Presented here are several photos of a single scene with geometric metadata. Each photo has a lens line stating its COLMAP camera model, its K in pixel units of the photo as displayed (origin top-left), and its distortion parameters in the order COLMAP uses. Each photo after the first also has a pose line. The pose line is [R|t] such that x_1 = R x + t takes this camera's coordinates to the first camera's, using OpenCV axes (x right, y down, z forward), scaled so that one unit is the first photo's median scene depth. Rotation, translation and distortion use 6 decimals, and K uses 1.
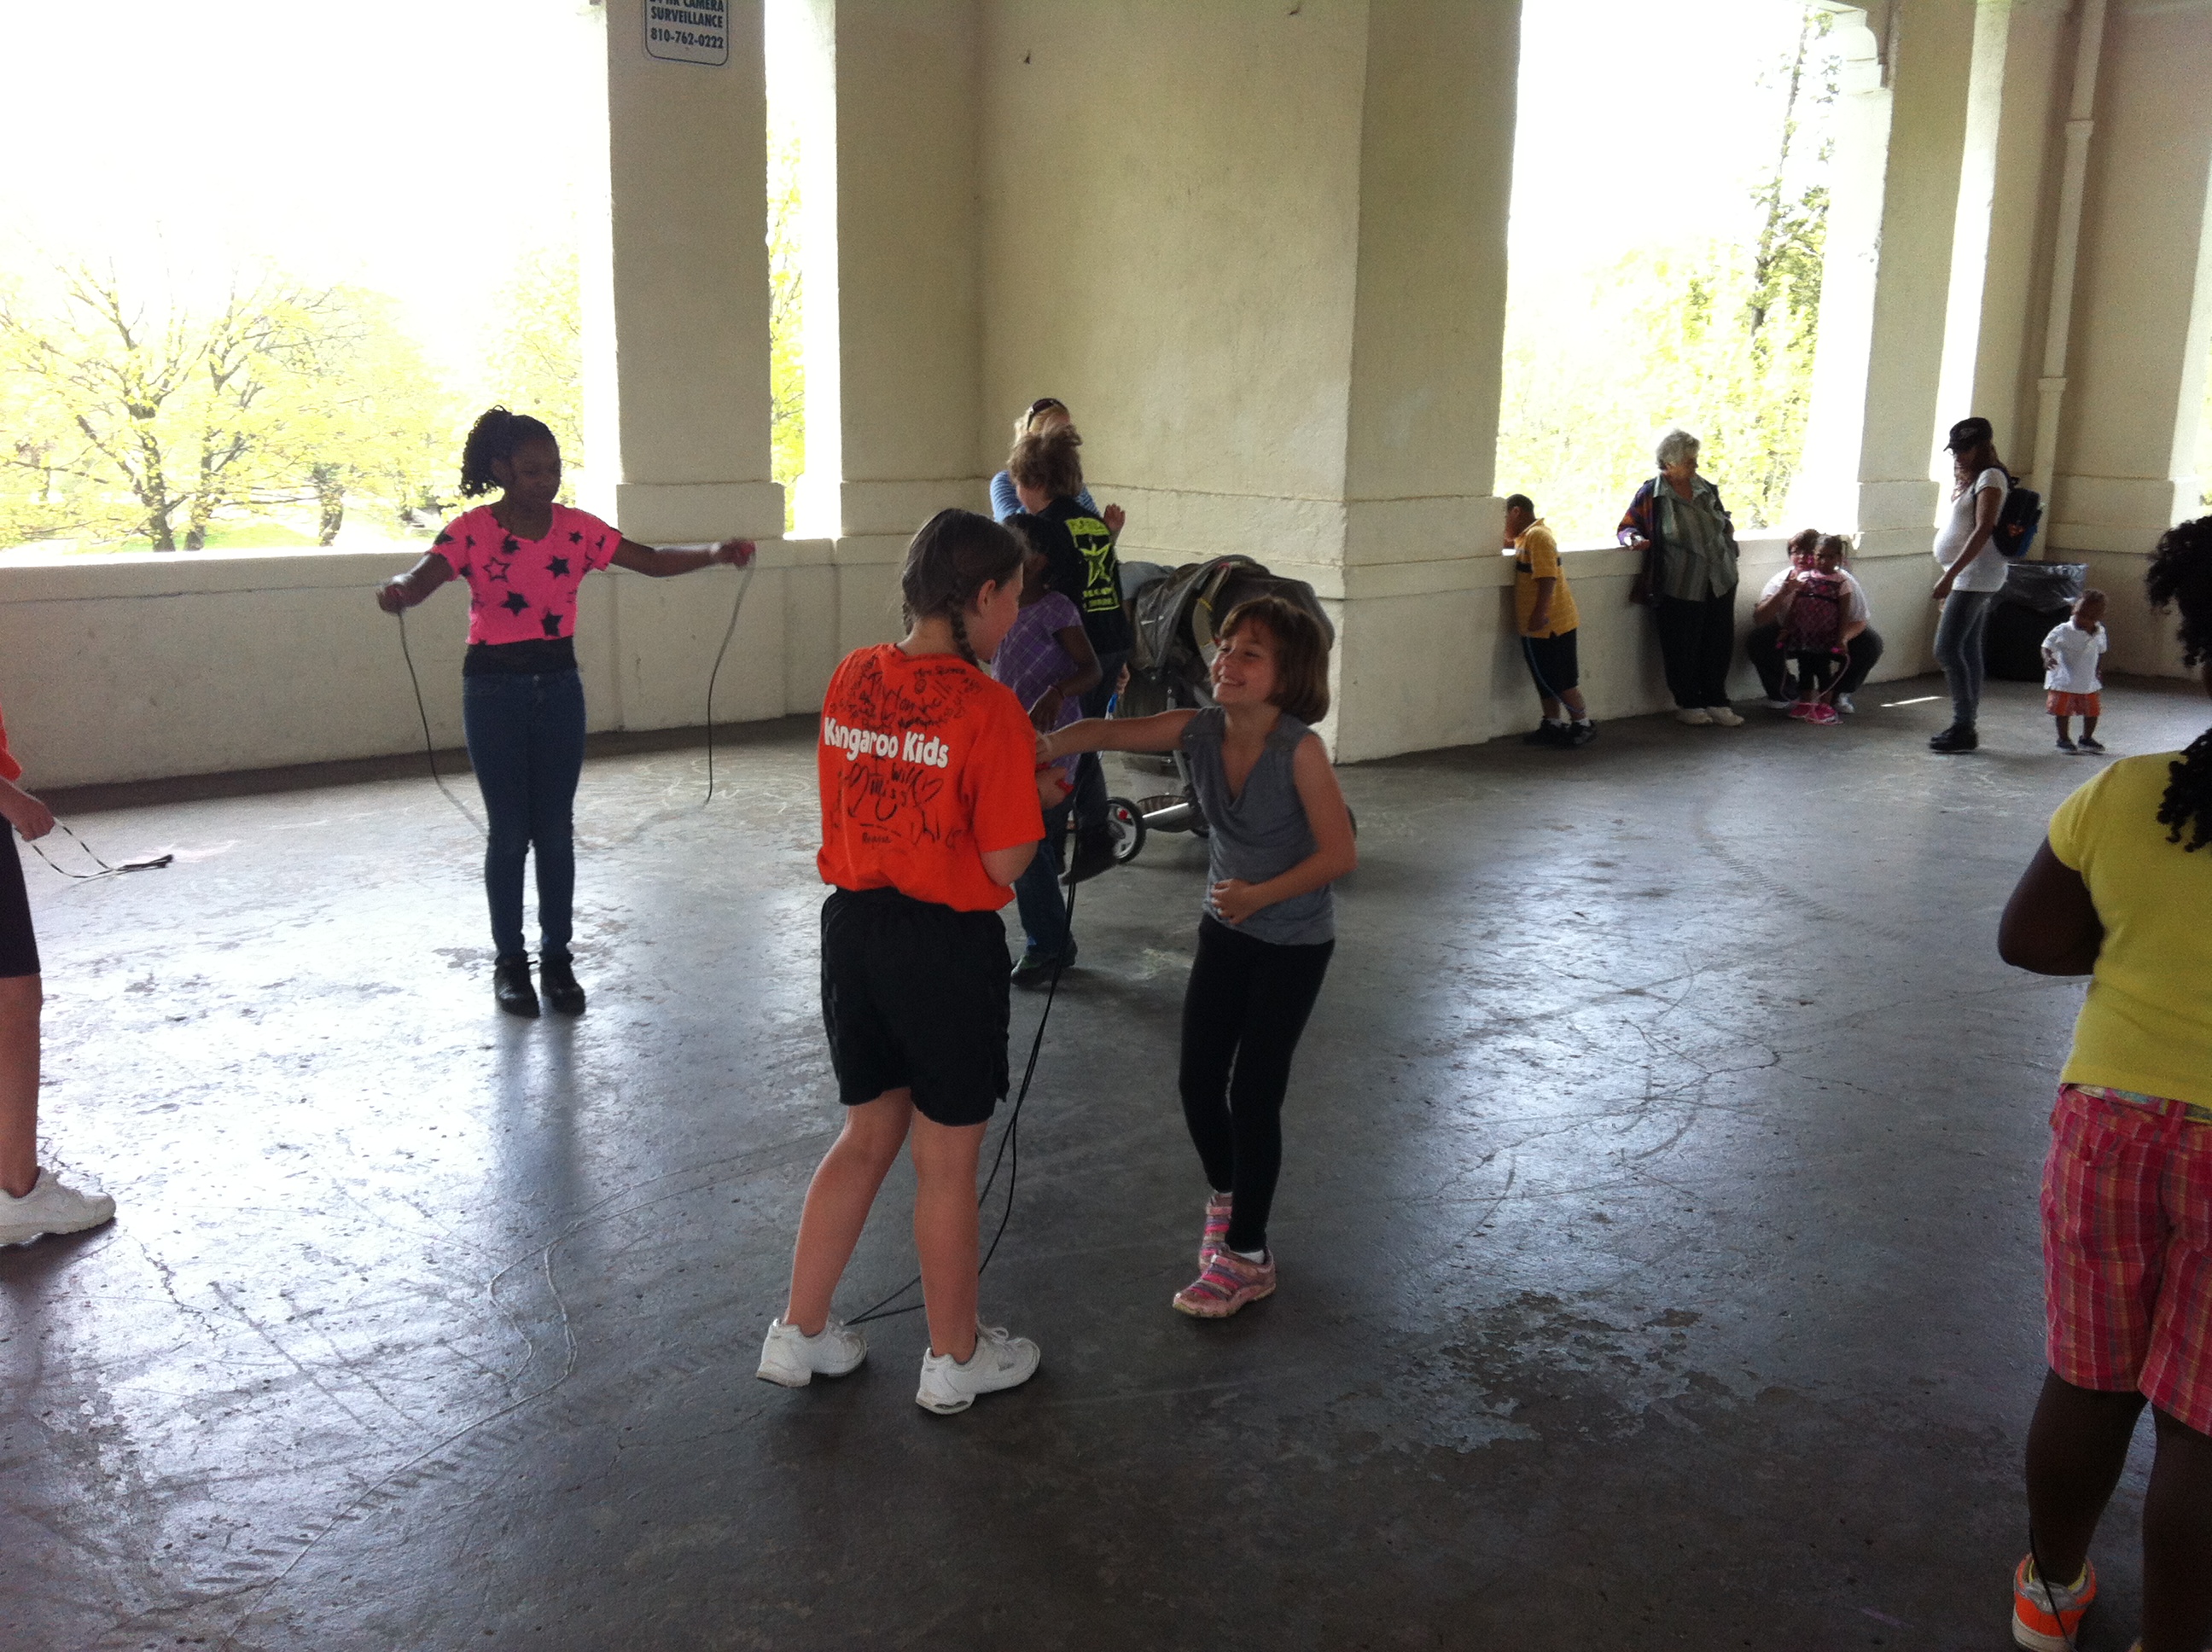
lens RADIAL K [[2213.7, 0, 1096.4], [0, 2213.7, 768.8], [0, 0, 1]] dist [0.142028, -0.432231]
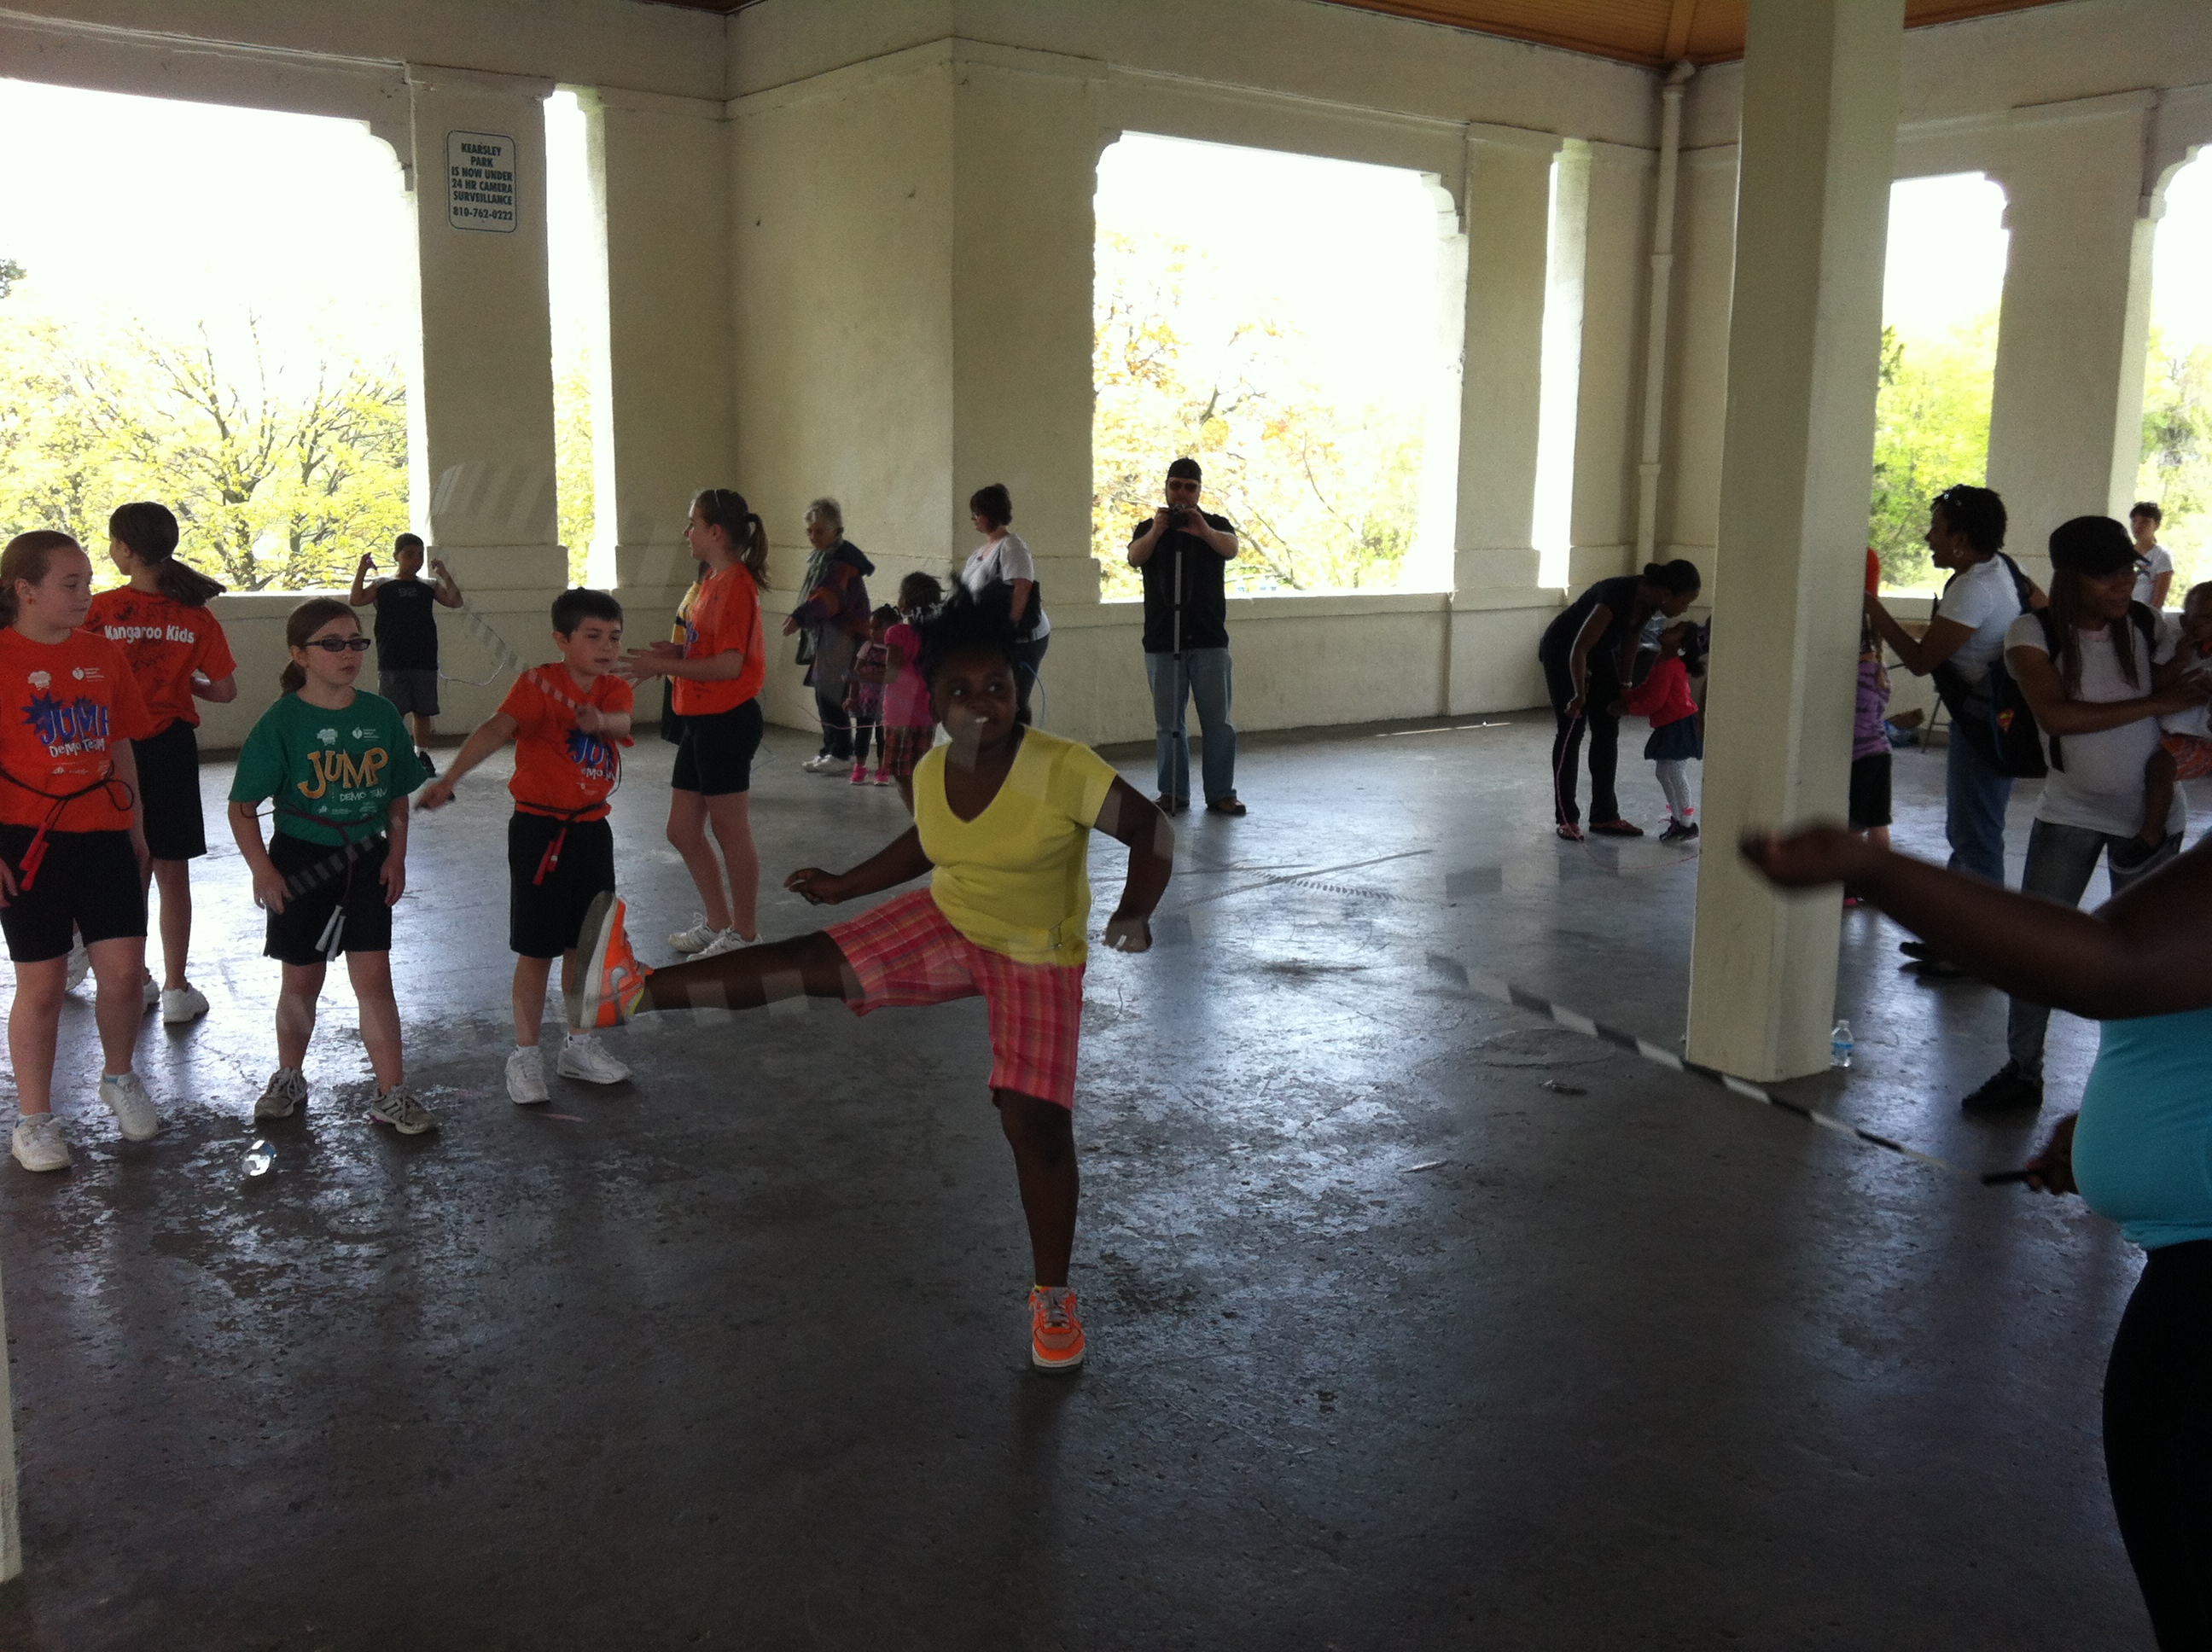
lens RADIAL K [[2213.7, 0, 1096.4], [0, 2213.7, 768.8], [0, 0, 1]] dist [0.142028, -0.432231]
pose [[0.998648, 0.003855, -0.051839, 0.212928], [-0.005766, 0.999307, -0.036772, 0.042847], [0.051661, 0.037021, 0.997978, -0.251681]]
